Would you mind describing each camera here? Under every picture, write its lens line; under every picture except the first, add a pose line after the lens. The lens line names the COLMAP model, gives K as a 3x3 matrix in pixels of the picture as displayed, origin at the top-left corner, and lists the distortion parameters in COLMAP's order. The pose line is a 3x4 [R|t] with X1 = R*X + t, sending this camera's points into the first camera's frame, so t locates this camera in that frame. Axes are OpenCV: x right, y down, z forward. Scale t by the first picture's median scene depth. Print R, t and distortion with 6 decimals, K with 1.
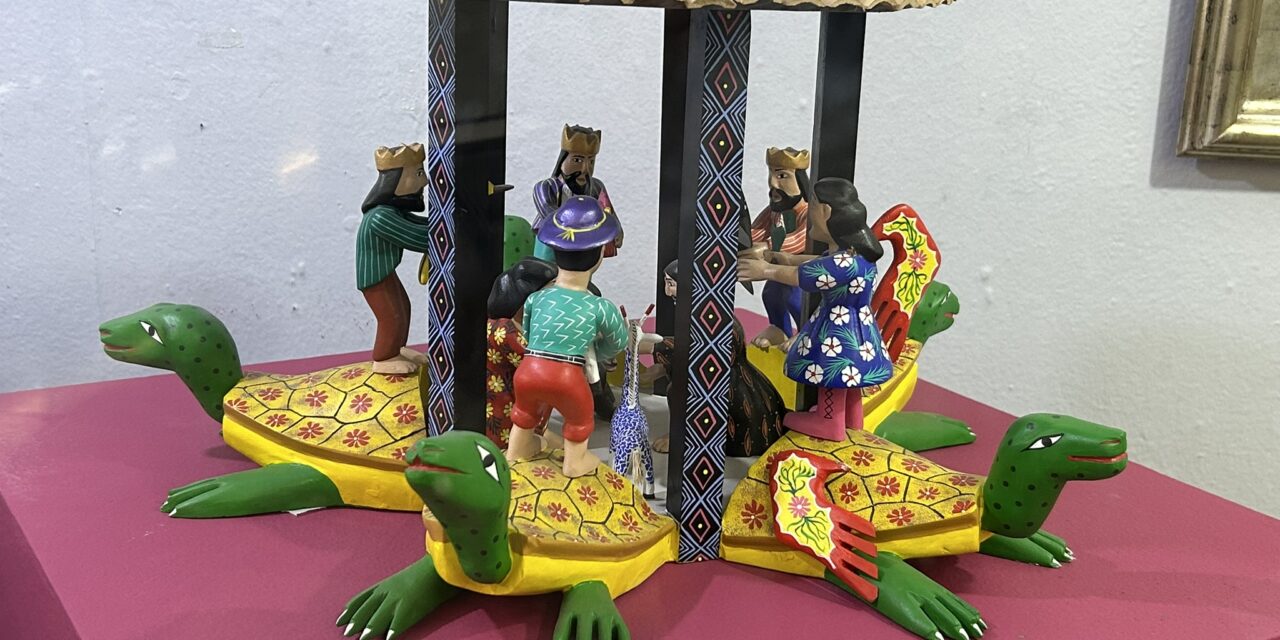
lens RADIAL K [[1424.6, 0, 639.4], [0, 1424.6, 321.6], [0, 0, 1]] dist [-0.005271, 0.000000]
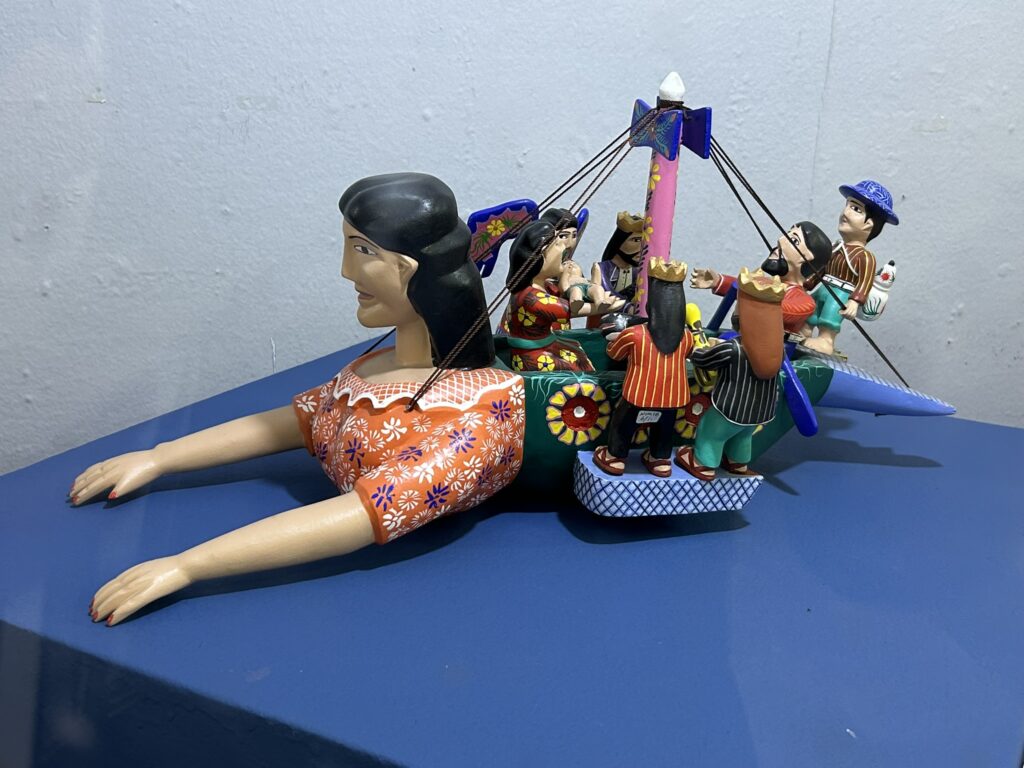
lens RADIAL K [[1190.3, 0, 511.9], [0, 1190.3, 383.1], [0, 0, 1]] dist [-0.024255, 0.000000]
pose [[0.967866, -0.086693, 0.236052, -0.882195], [0.074312, 0.995376, 0.060865, -0.066686], [-0.240237, -0.041367, 0.969832, 0.099178]]
